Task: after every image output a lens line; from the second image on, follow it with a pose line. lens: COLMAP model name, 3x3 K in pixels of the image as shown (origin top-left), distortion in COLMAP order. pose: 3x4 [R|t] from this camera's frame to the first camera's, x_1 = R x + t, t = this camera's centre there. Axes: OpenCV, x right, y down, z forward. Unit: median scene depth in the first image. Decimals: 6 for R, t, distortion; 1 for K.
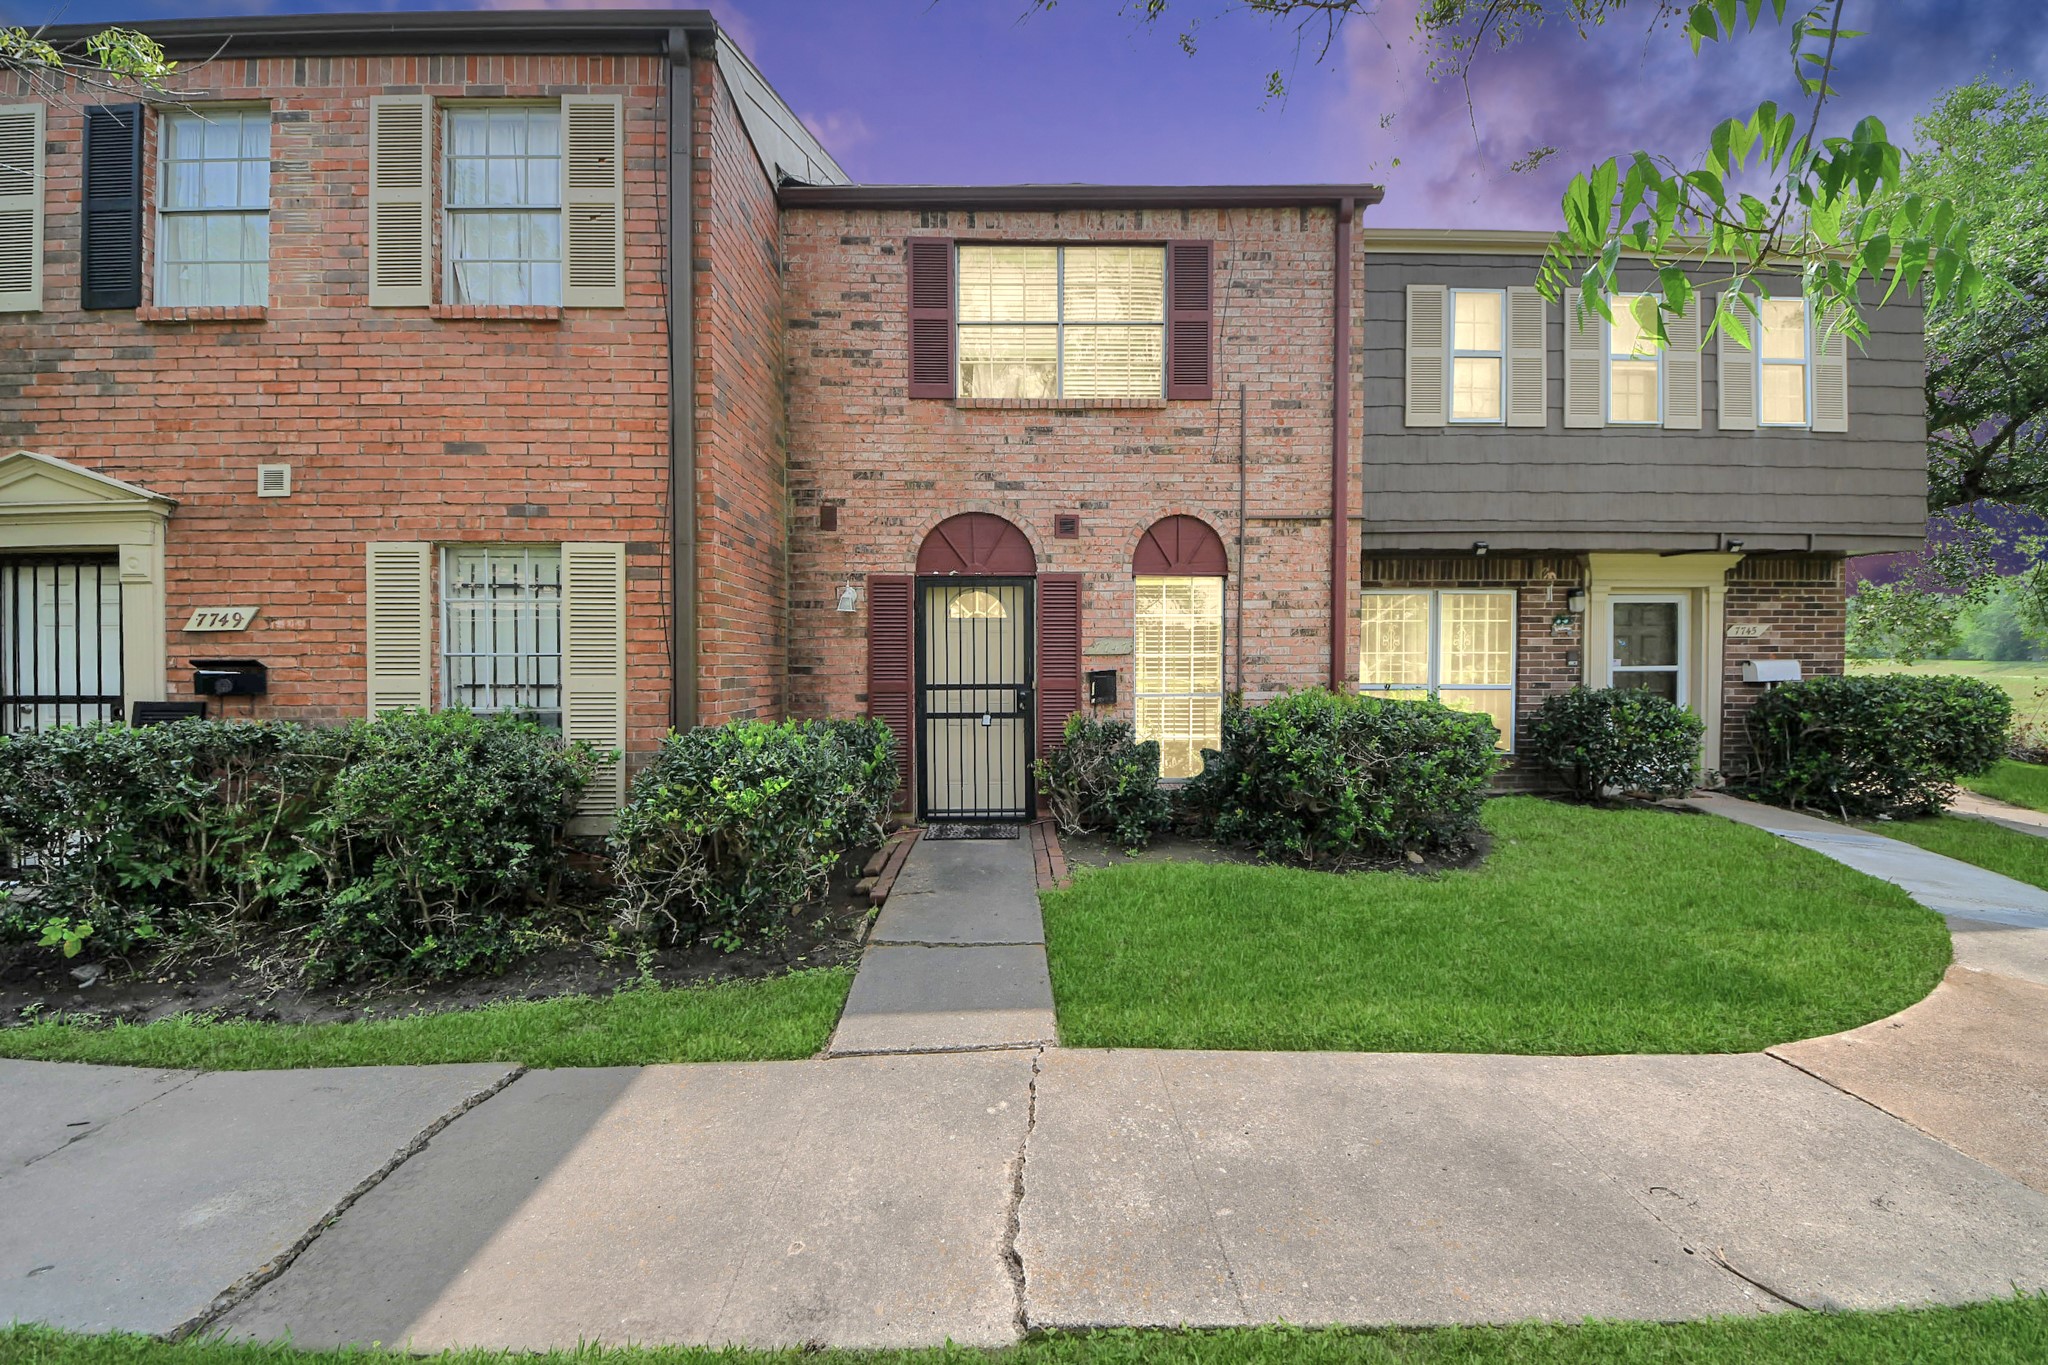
lens RADIAL K [[717.8, 0, 990.0], [0, 717.8, 682.0], [0, 0, 1]] dist [0.043542, -0.028117]
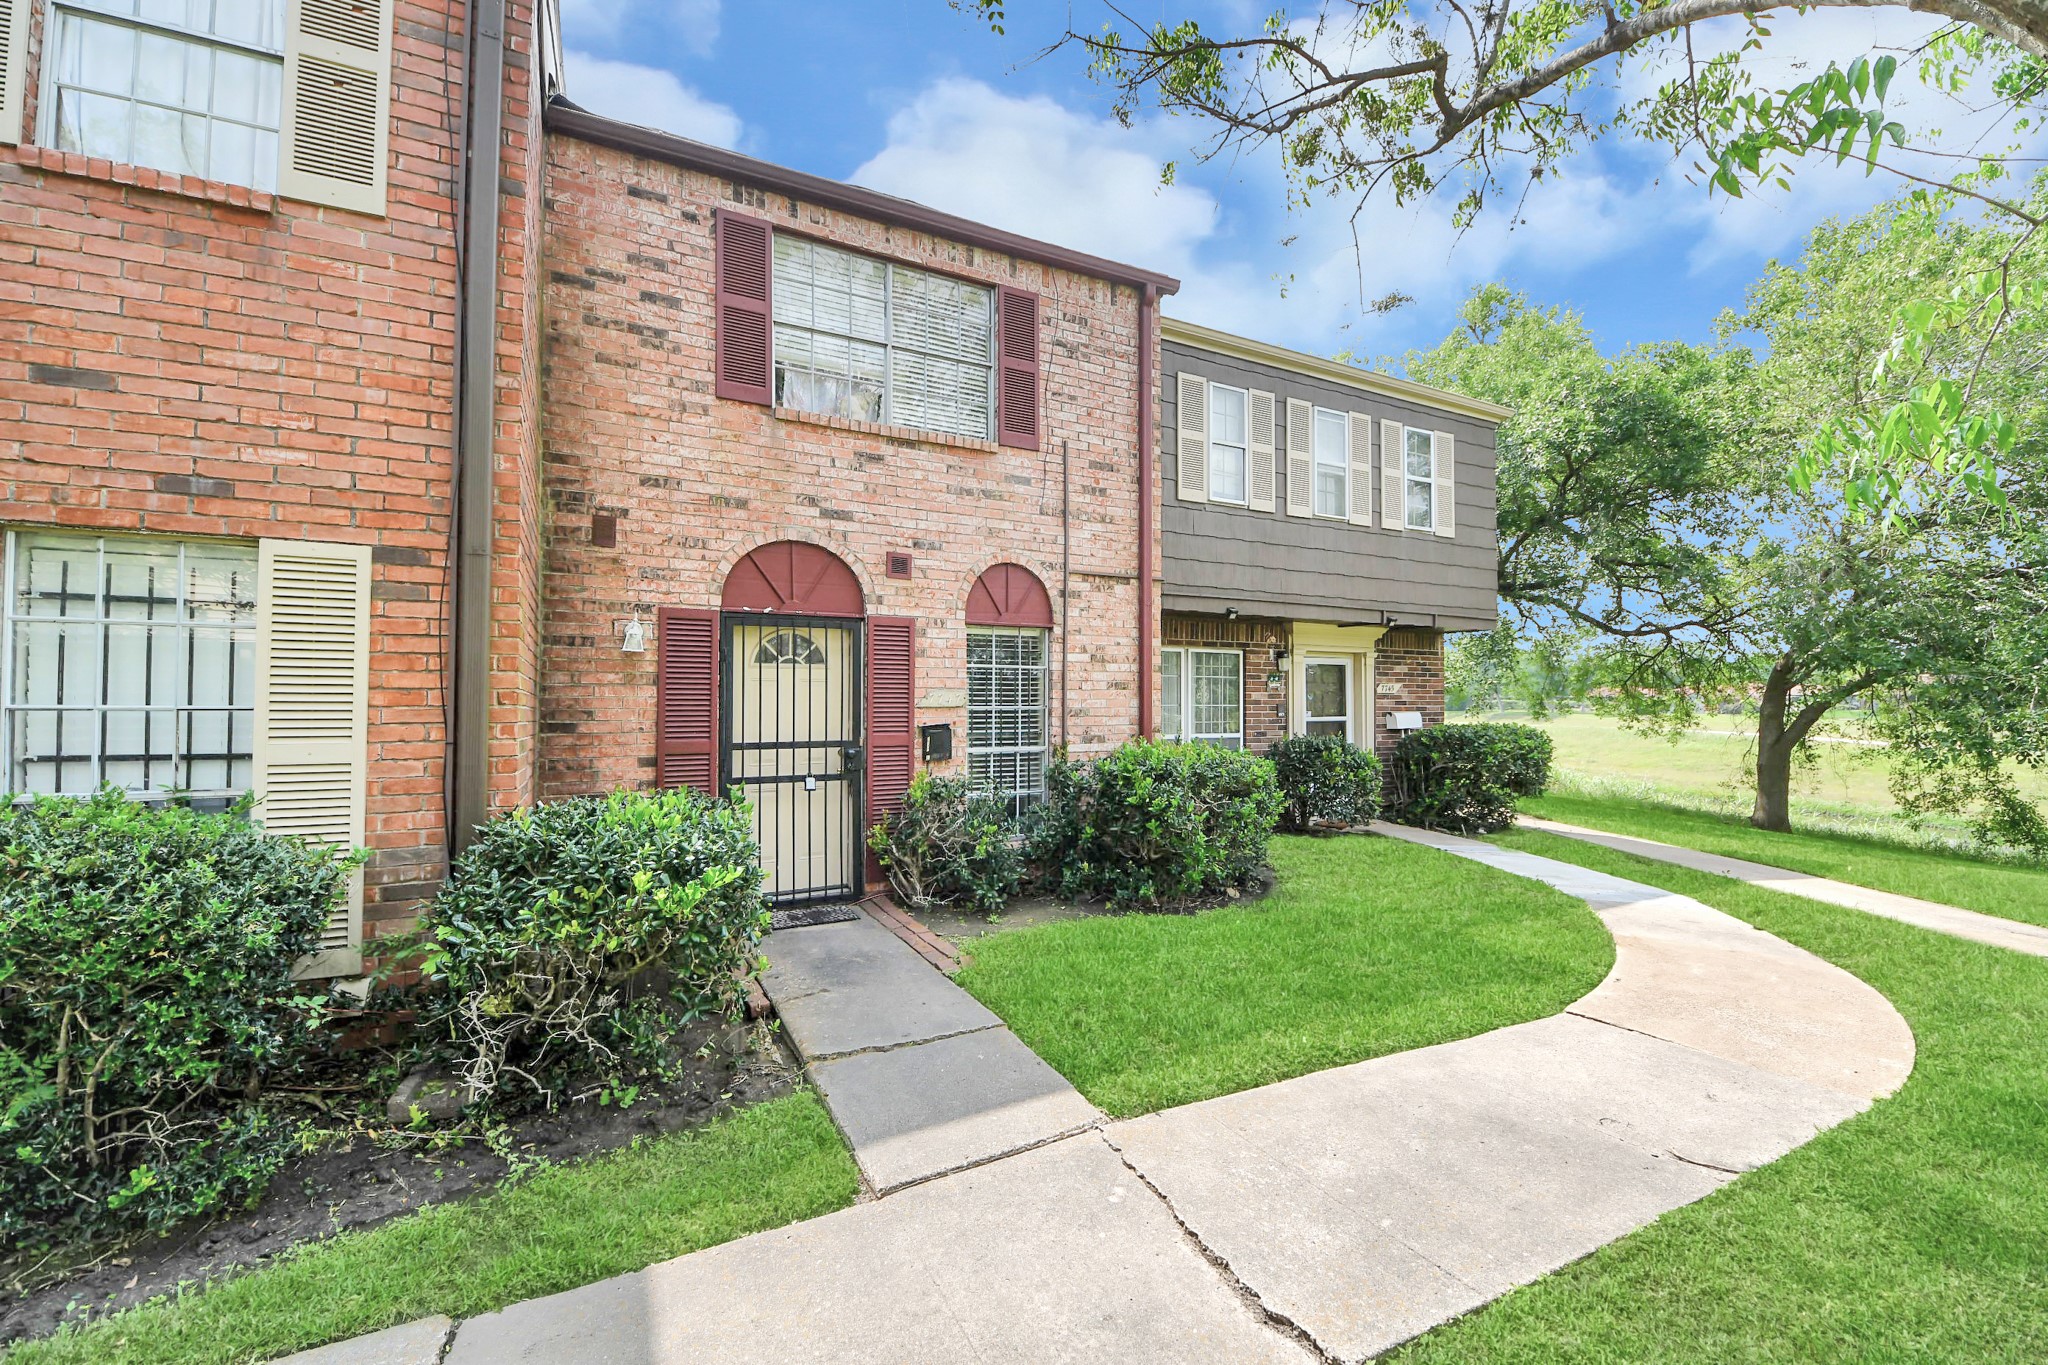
lens RADIAL K [[796.8, 0, 1029.9], [0, 796.8, 706.9], [0, 0, 1]] dist [0.027523, -0.018219]
pose [[0.902780, 0.001797, 0.430100, -0.180934], [0.013307, 0.999396, -0.032108, -0.004282], [-0.429897, 0.034710, 0.902210, 0.029793]]
